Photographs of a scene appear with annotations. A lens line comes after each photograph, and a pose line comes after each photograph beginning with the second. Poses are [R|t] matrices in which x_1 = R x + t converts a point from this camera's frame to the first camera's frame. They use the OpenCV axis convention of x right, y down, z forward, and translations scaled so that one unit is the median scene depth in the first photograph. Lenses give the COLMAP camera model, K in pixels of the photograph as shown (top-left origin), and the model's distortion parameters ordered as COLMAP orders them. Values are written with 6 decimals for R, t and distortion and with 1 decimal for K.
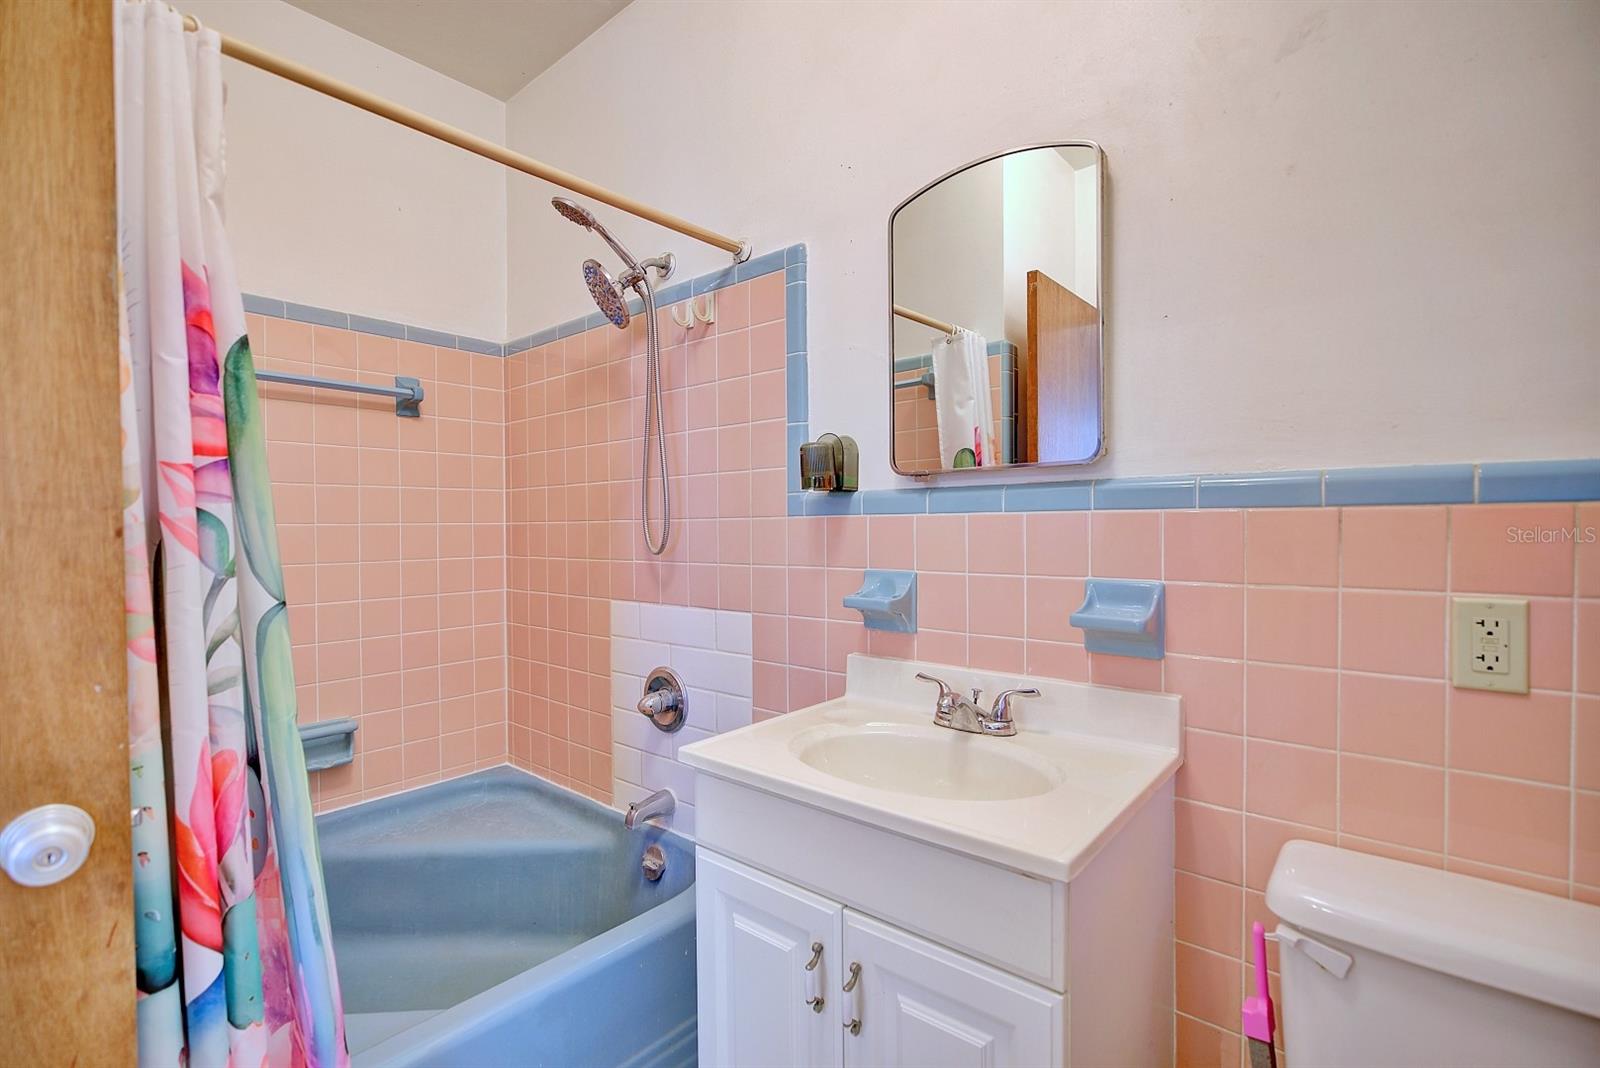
lens RADIAL K [[731.6, 0, 798.9], [0, 731.6, 533.2], [0, 0, 1]] dist [-0.001105, -0.001852]
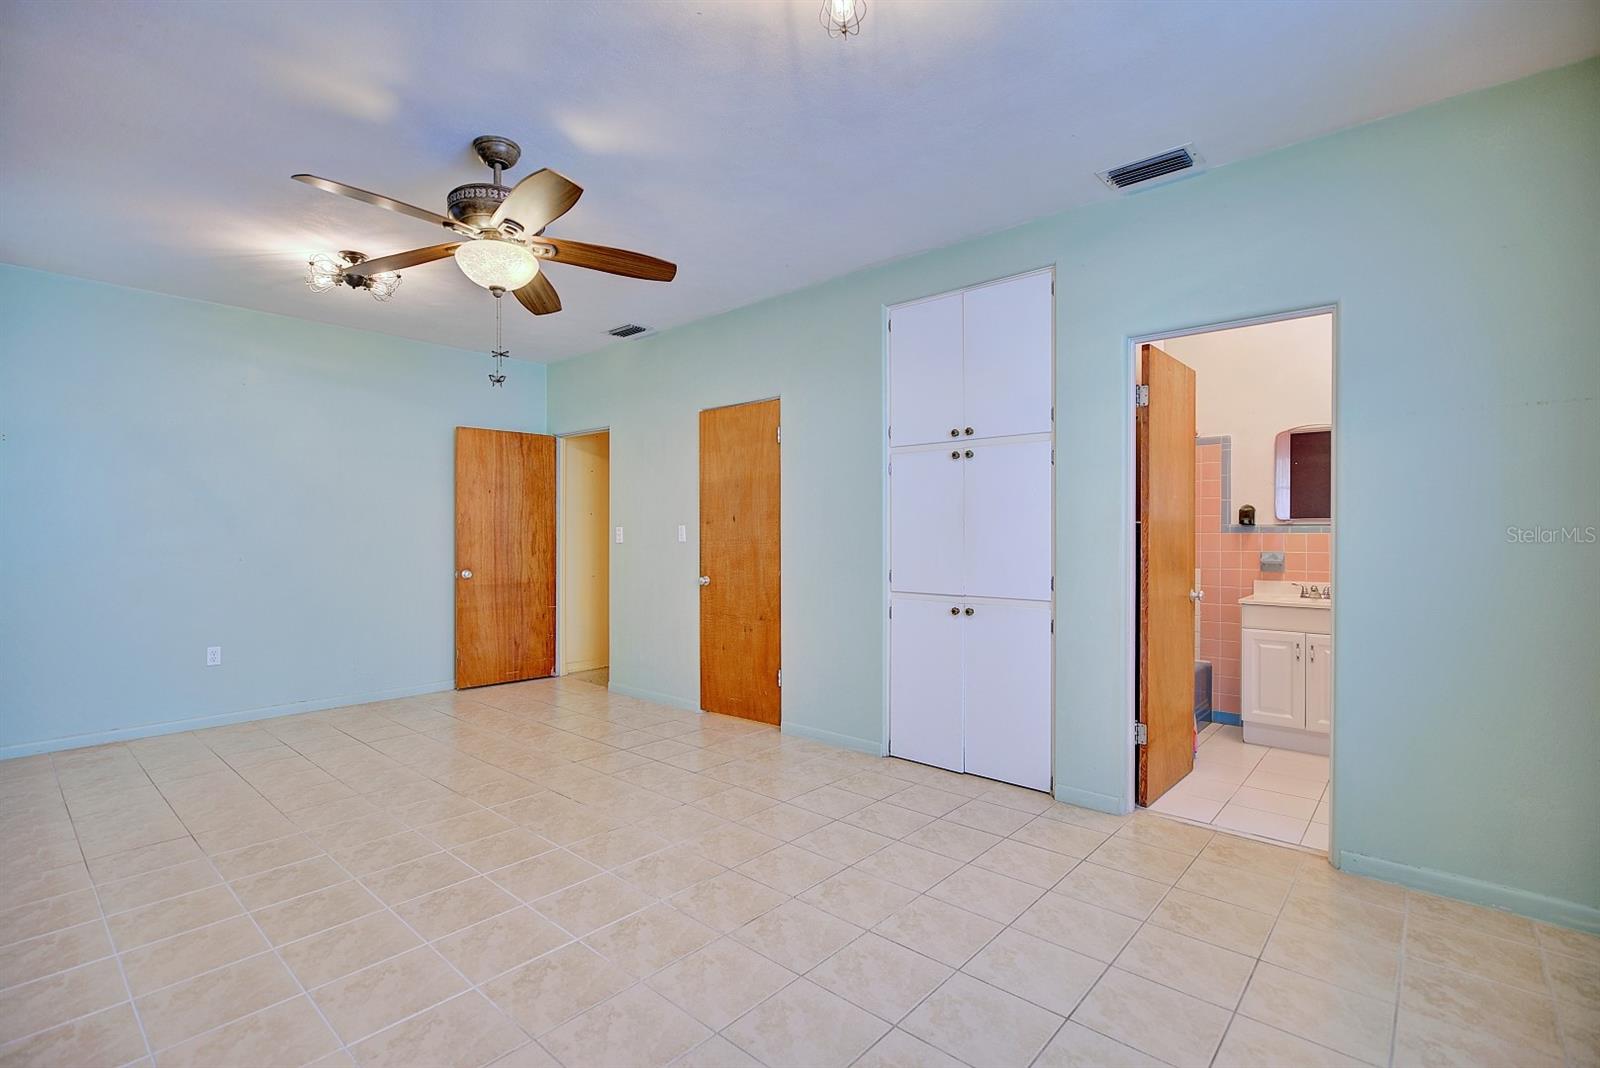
lens RADIAL K [[731.6, 0, 783.8], [0, 731.6, 531.8], [0, 0, 1]] dist [-0.001105, -0.001852]
pose [[0.999296, 0.015387, -0.034206, -1.705484], [-0.015872, 0.999777, -0.013932, 0.041988], [0.033984, 0.014465, 0.999318, -1.980465]]
